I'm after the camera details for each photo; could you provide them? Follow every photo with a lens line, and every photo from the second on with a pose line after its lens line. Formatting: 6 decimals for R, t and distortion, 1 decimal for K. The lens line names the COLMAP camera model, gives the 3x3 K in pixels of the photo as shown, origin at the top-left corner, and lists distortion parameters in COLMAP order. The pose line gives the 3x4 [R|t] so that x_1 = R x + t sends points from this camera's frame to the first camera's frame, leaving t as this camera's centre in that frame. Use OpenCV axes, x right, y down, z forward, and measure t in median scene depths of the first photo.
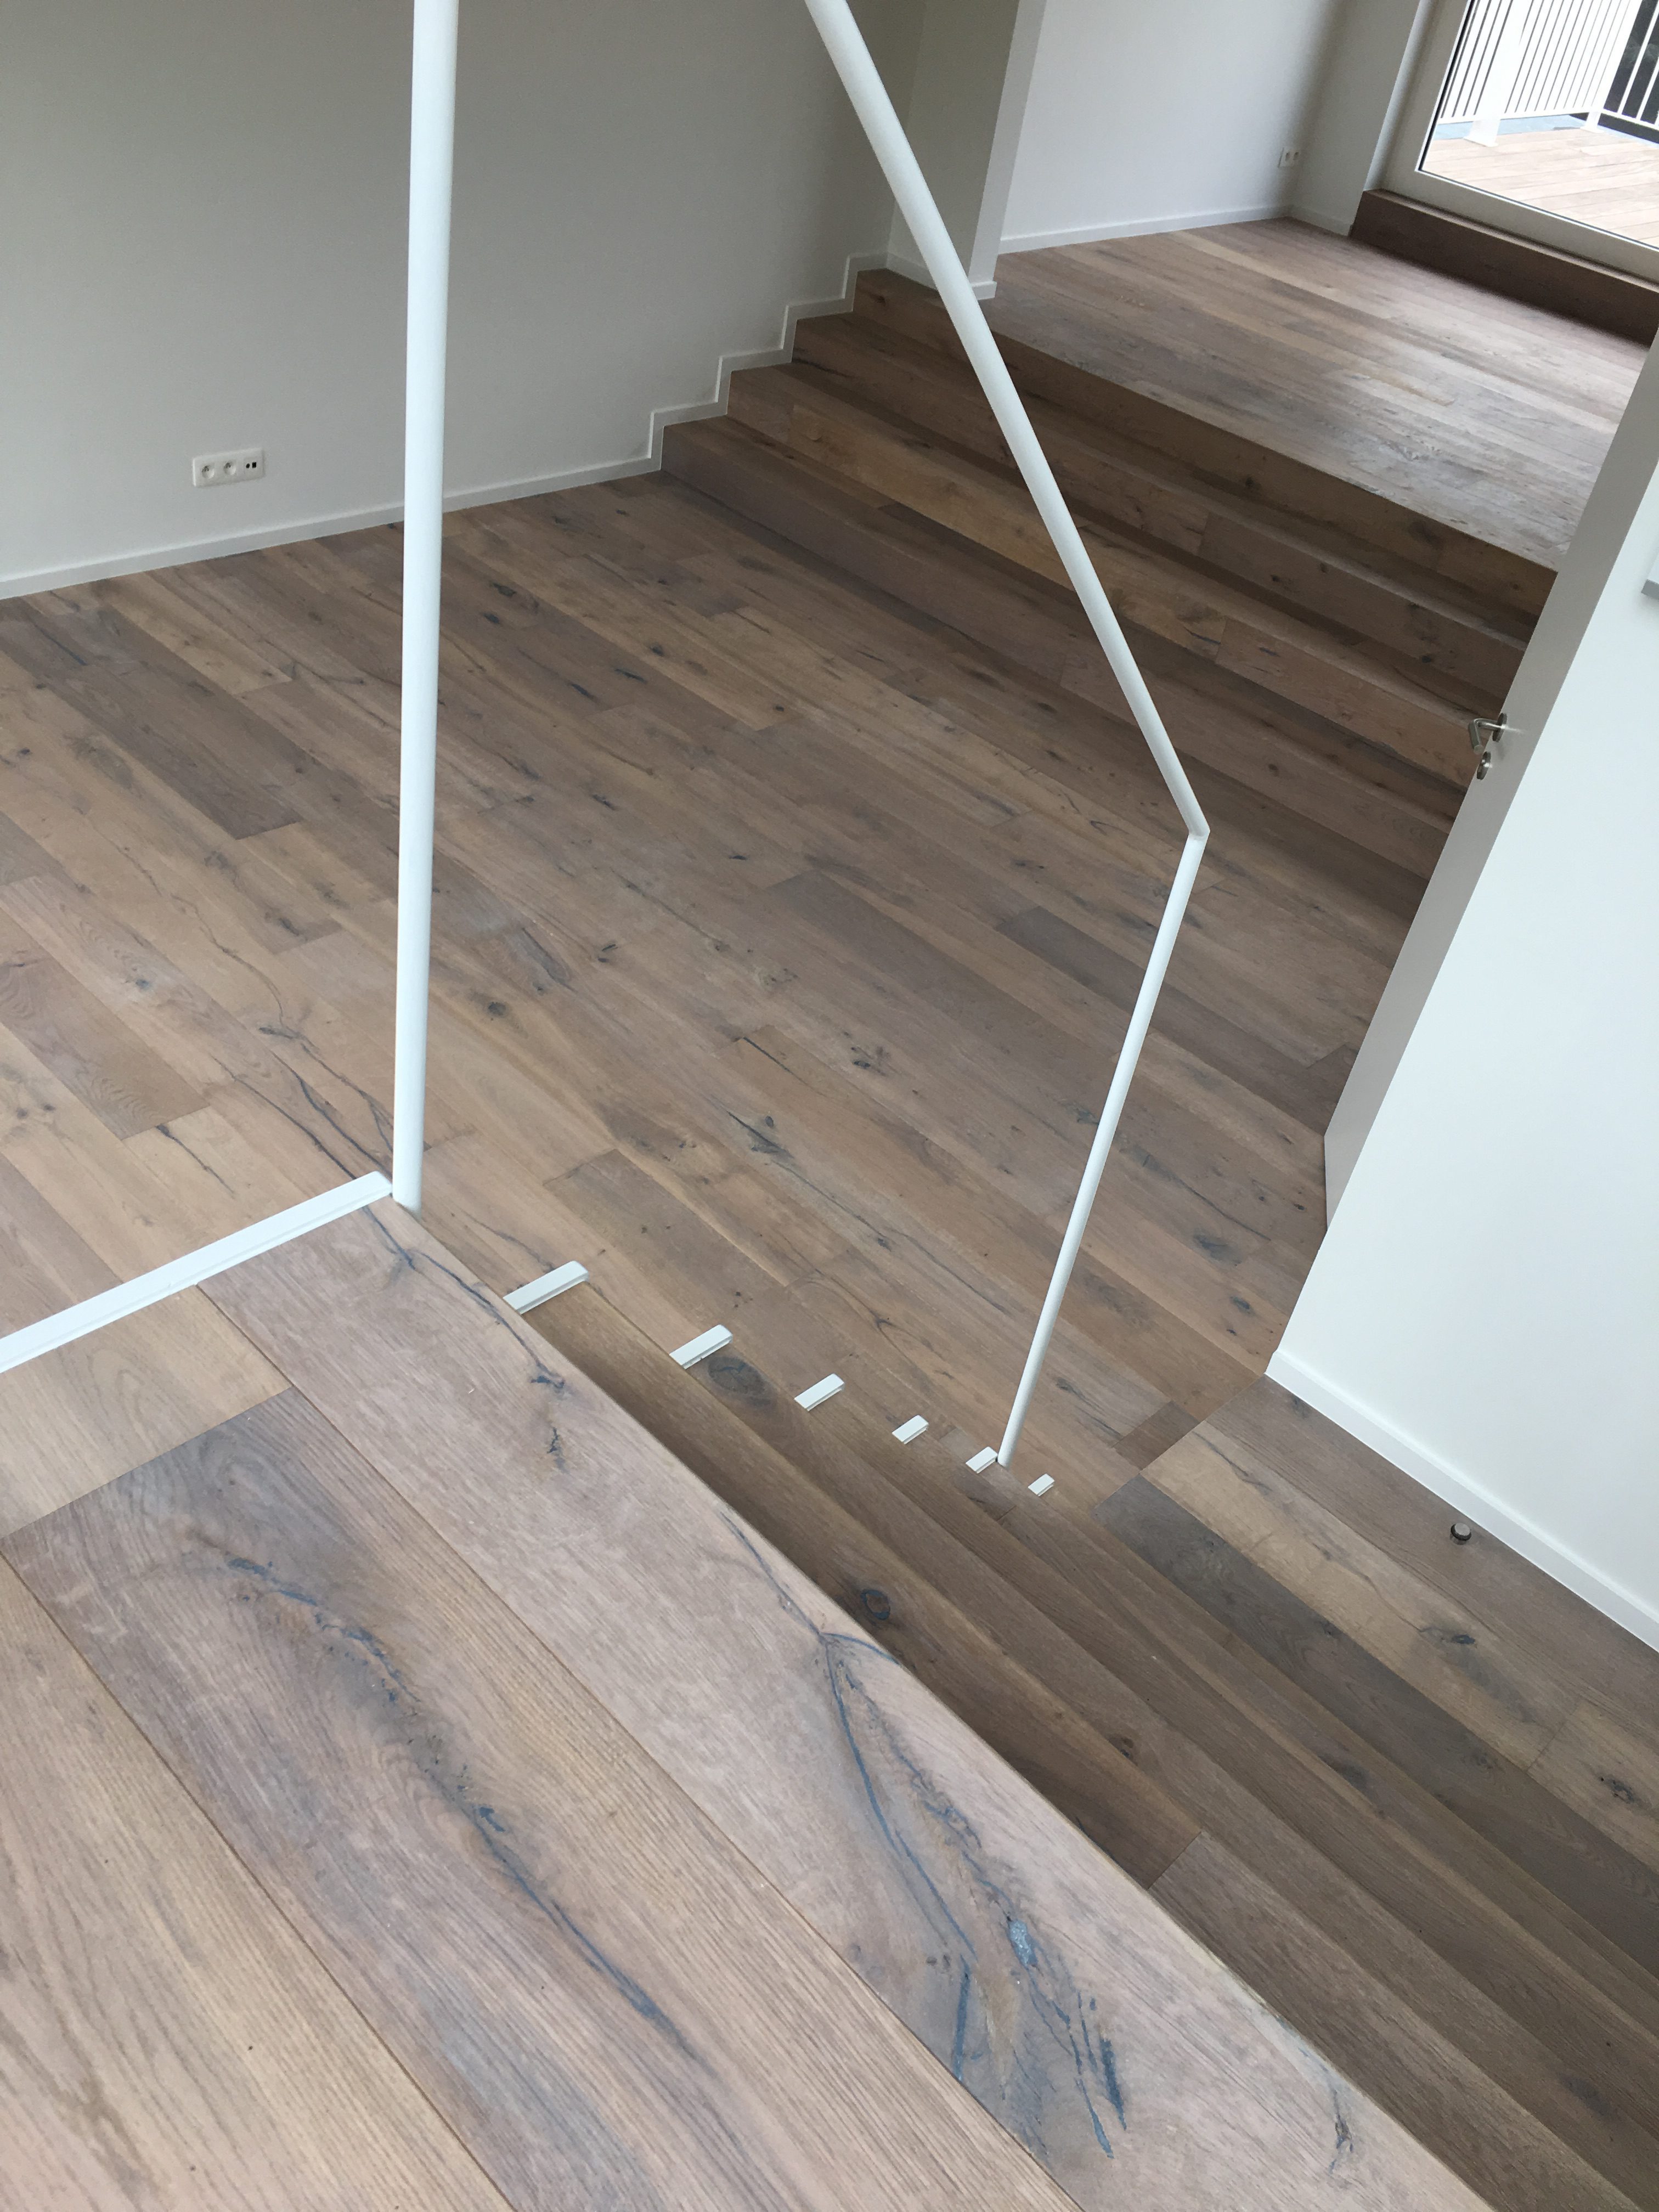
lens RADIAL K [[1876.6, 0, 813.8], [0, 1876.6, 1100.9], [0, 0, 1]] dist [0.078160, -0.104986]
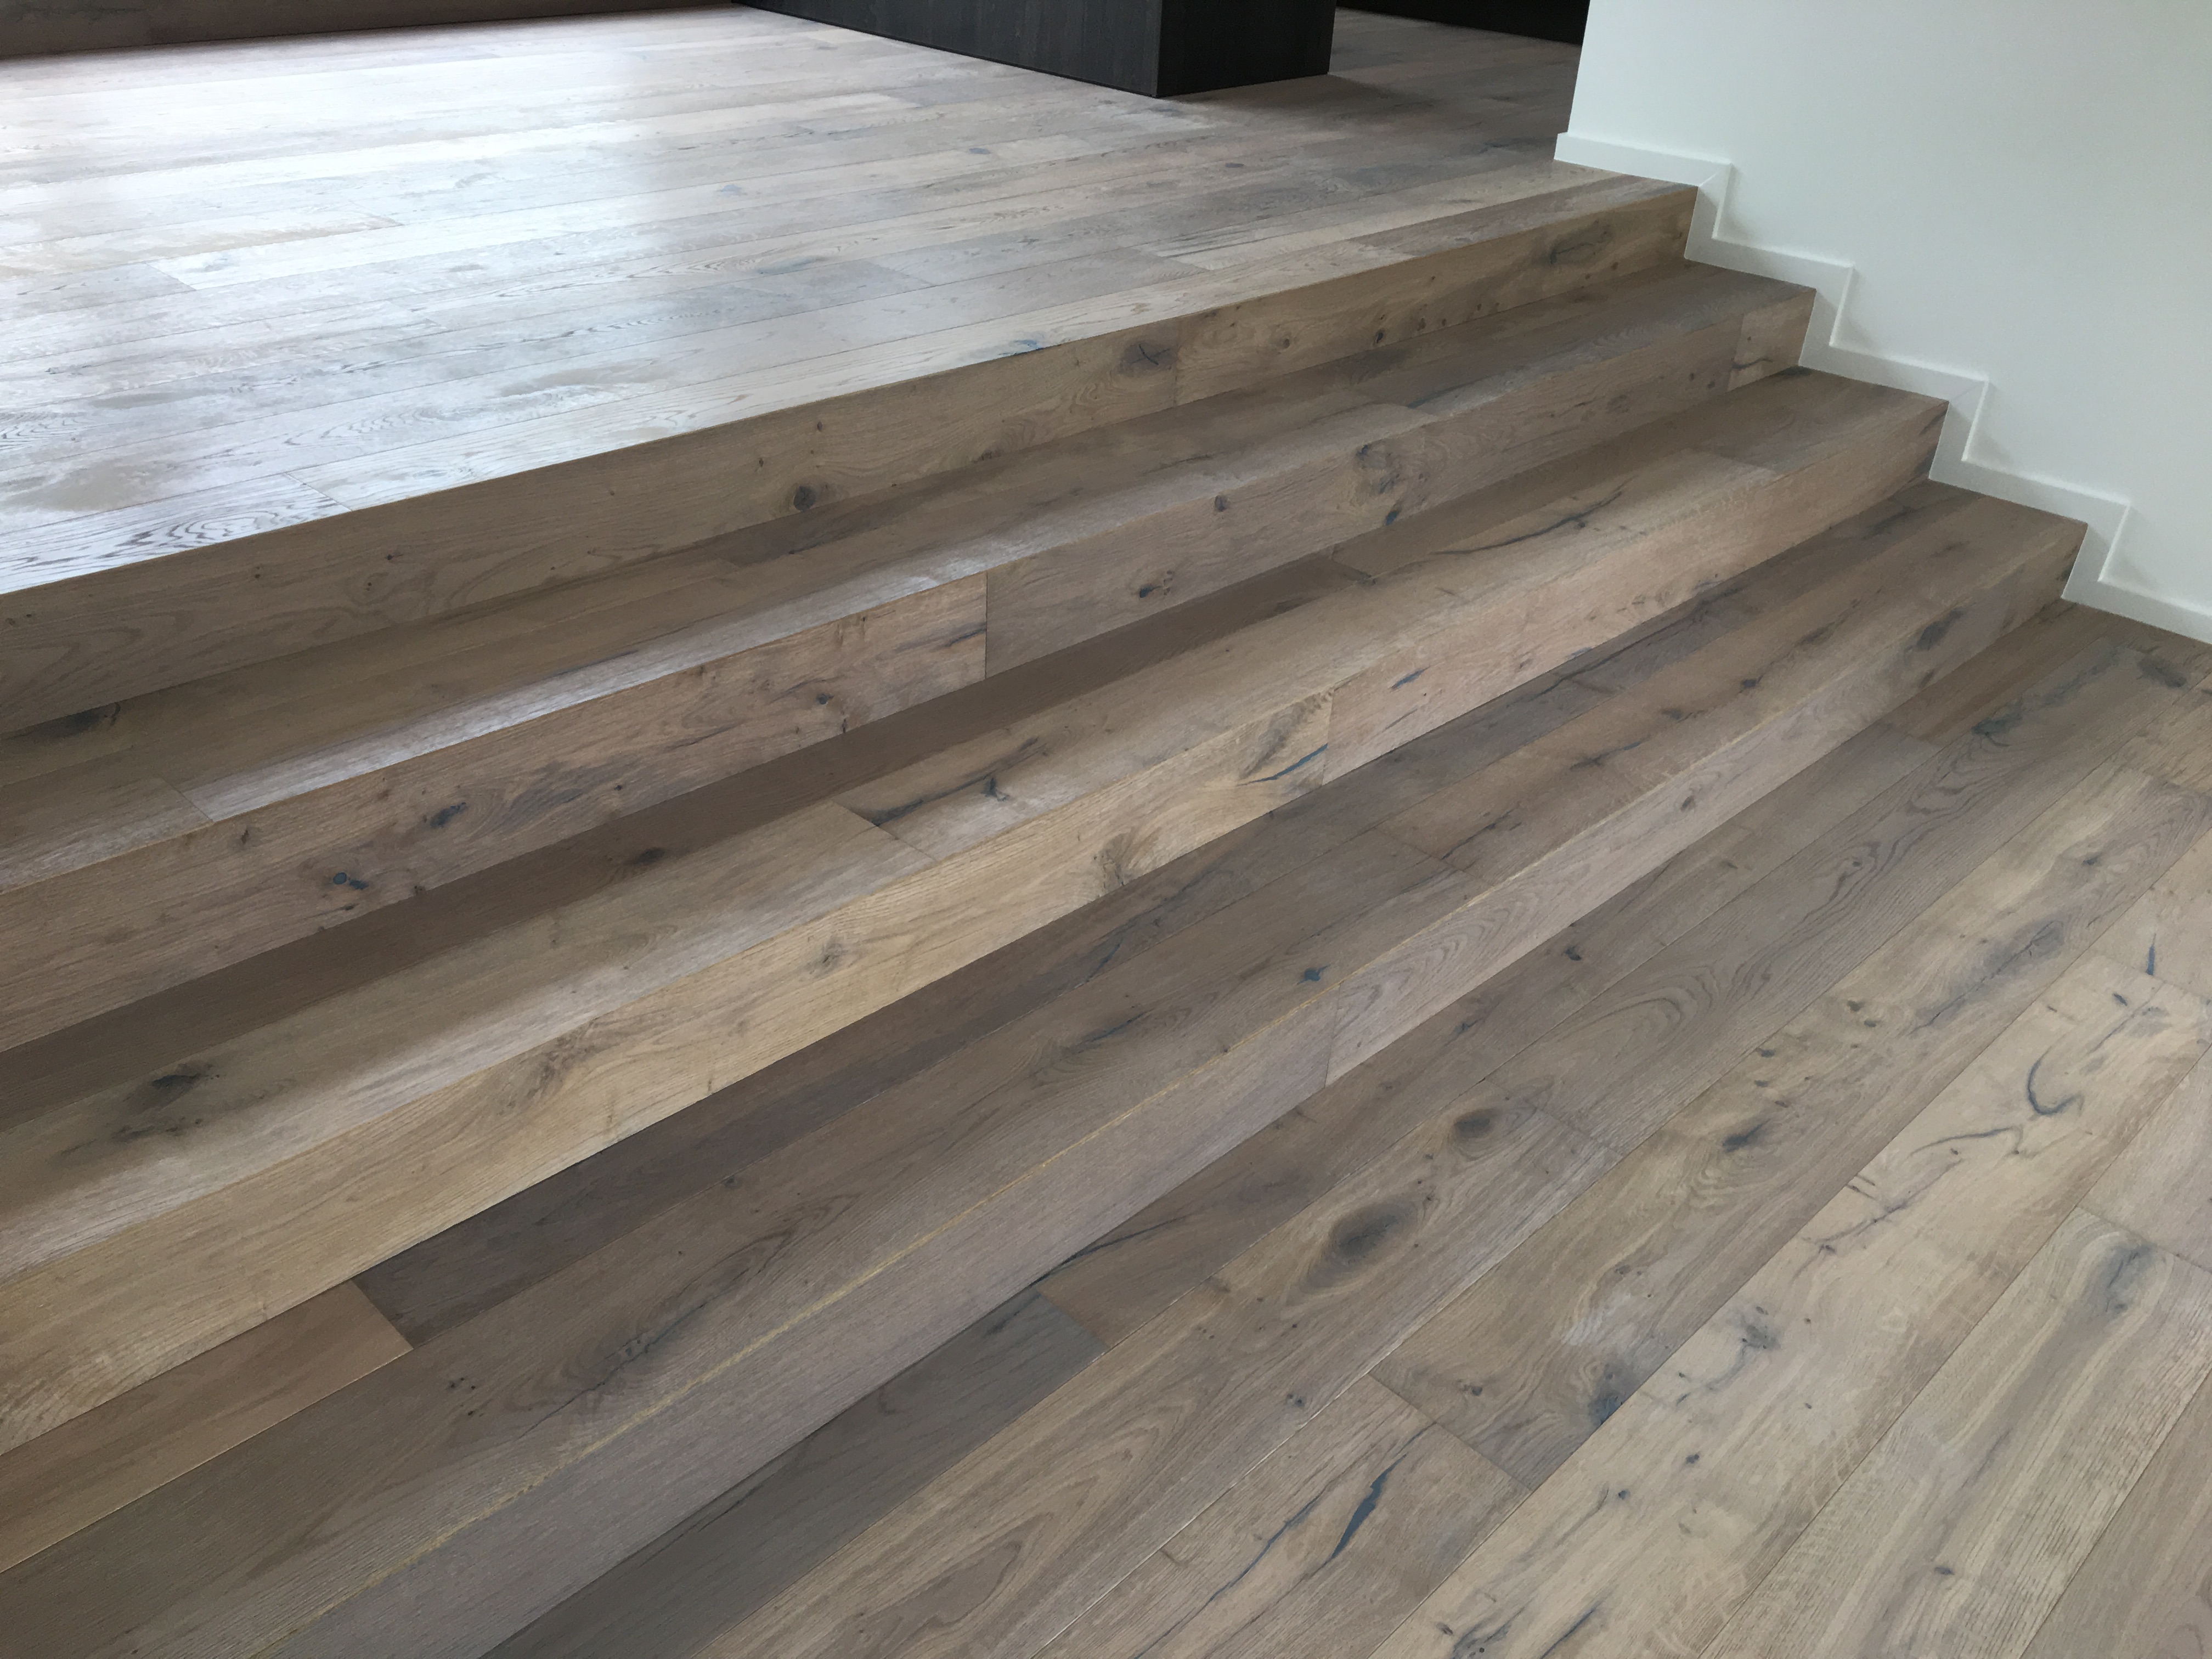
lens RADIAL K [[1876.6, 0, 1100.3], [0, 1876.6, 825.9], [0, 0, 1]] dist [0.078160, -0.104986]
pose [[0.003257, -0.632313, 0.774706, -0.144315], [0.579855, 0.632364, 0.513696, -0.530889], [-0.814713, 0.447544, 0.368710, 0.982239]]
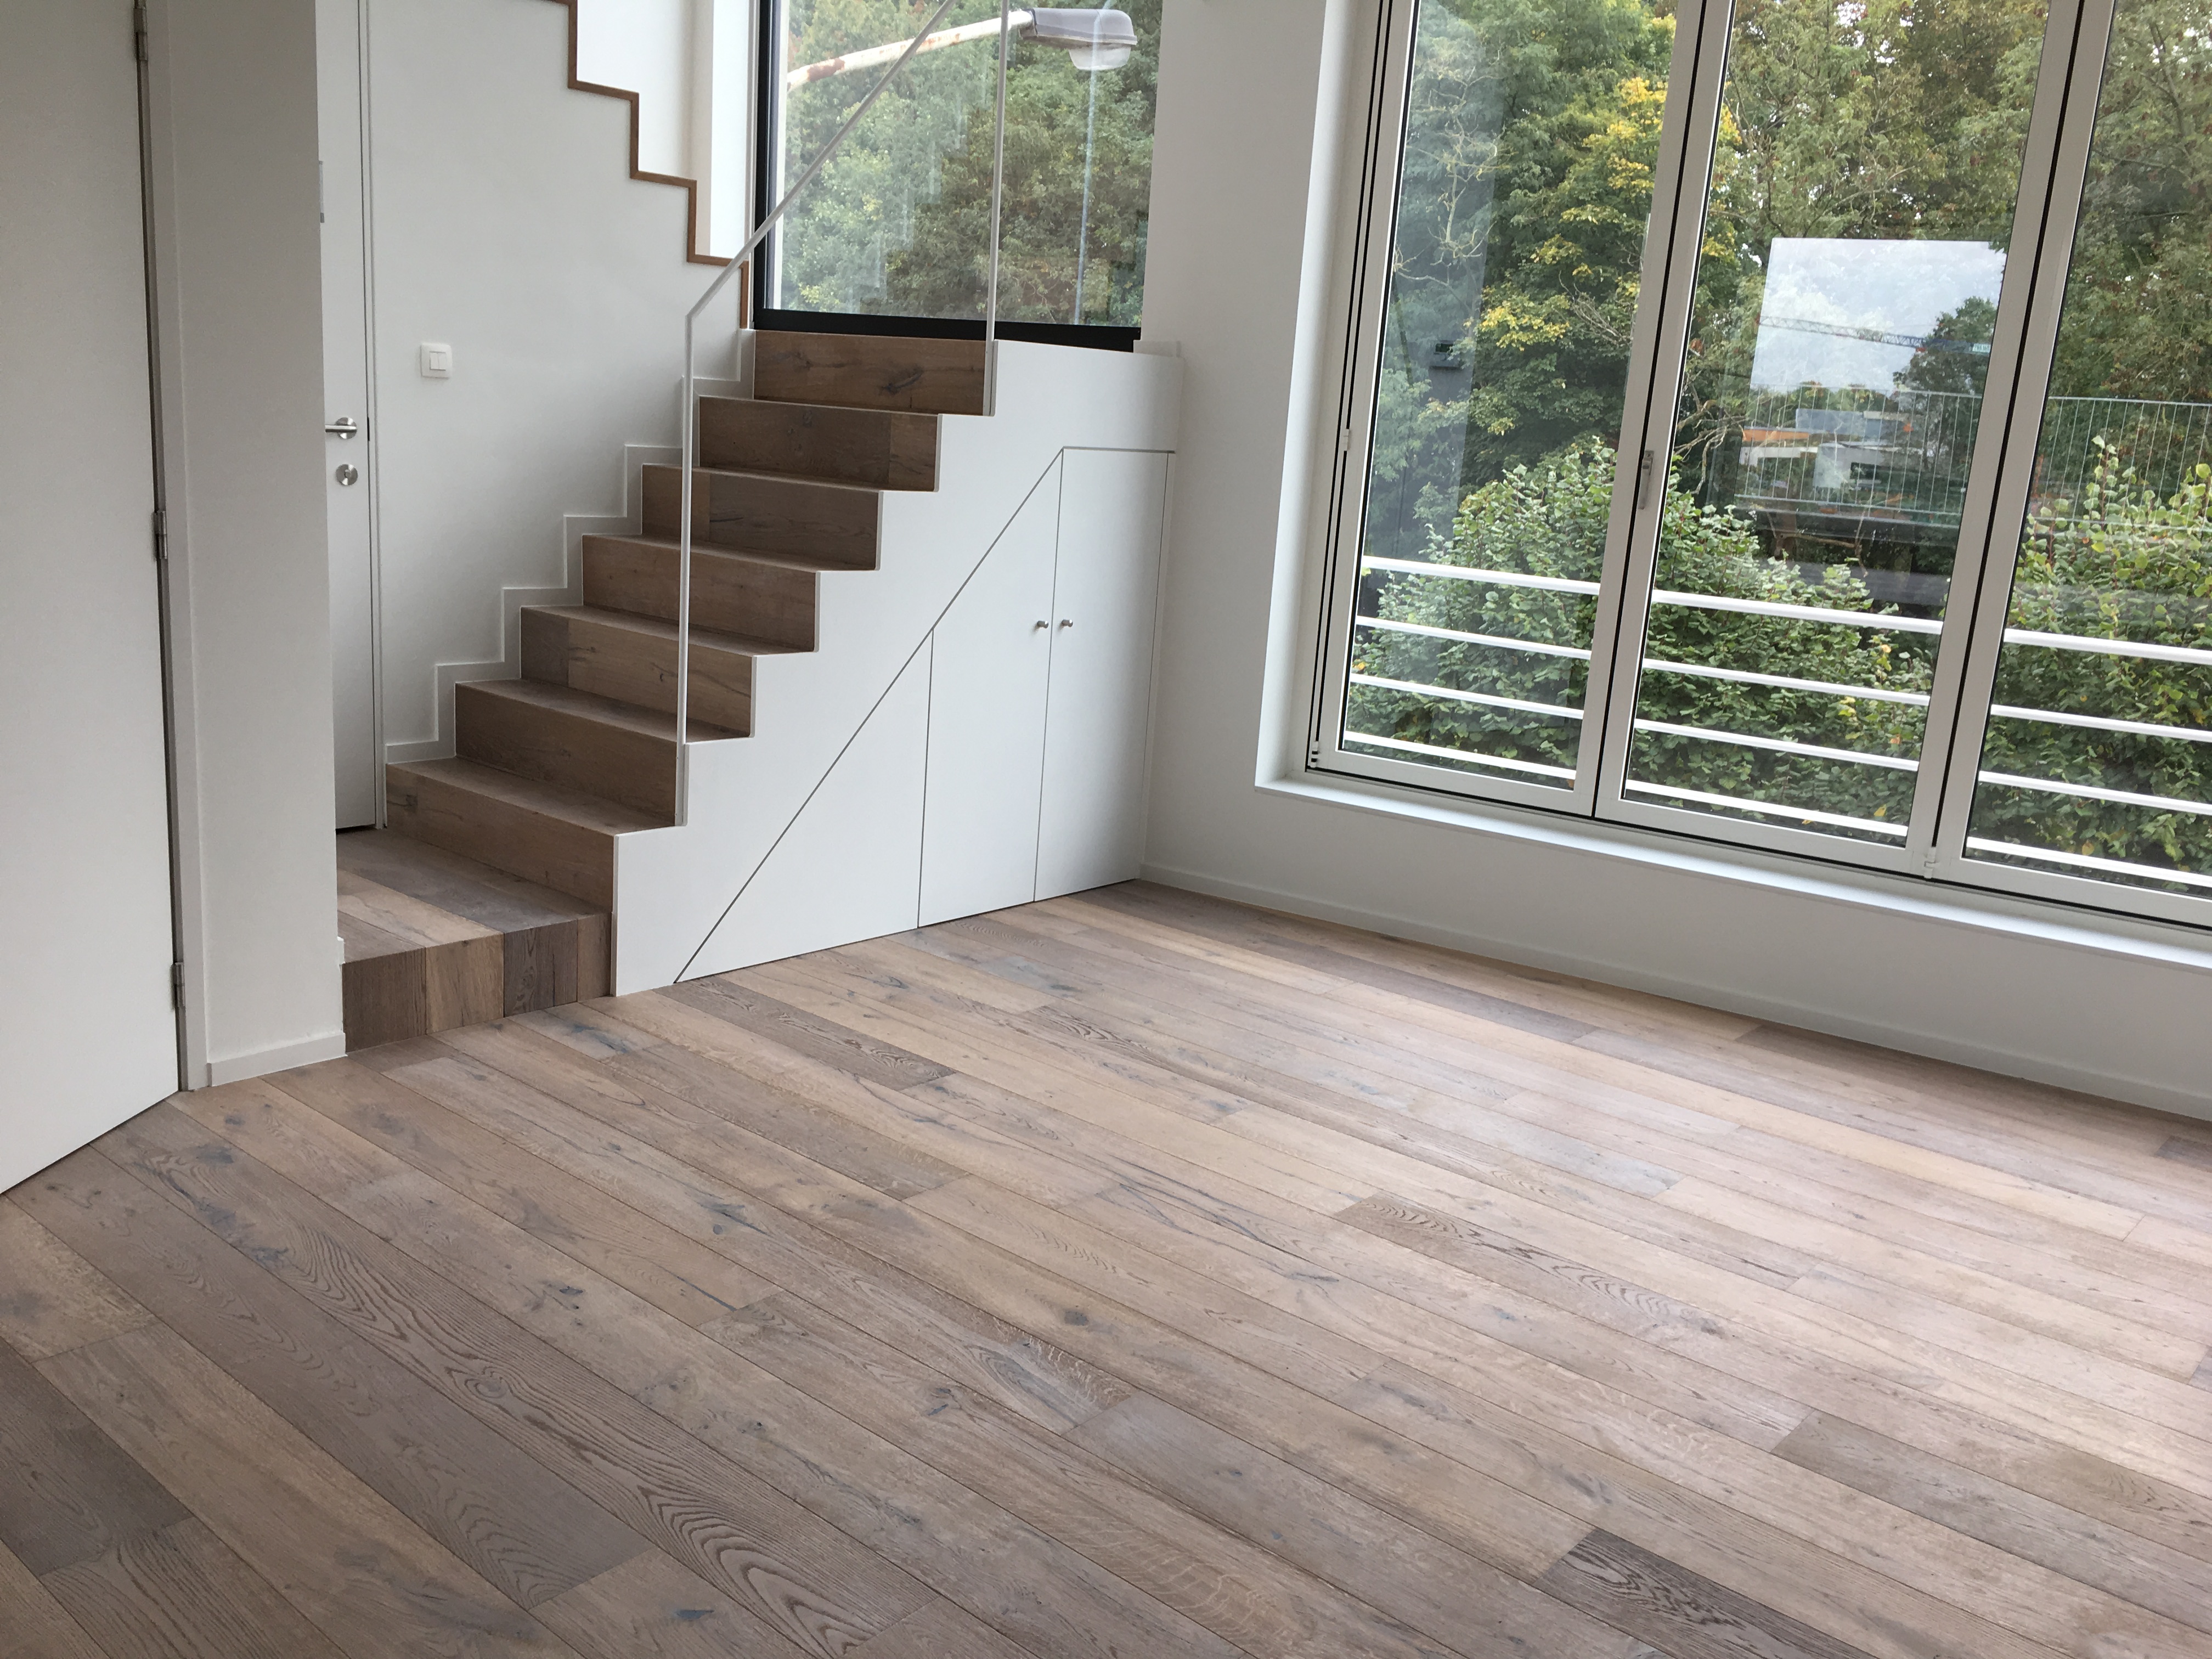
lens RADIAL K [[1876.6, 0, 1088.9], [0, 1876.6, 823.0], [0, 0, 1]] dist [0.078160, -0.104986]
pose [[-0.972874, -0.198237, -0.119239, -0.036890], [-0.217805, 0.611232, 0.760892, -0.583956], [-0.077954, 0.766223, -0.637828, 1.047523]]
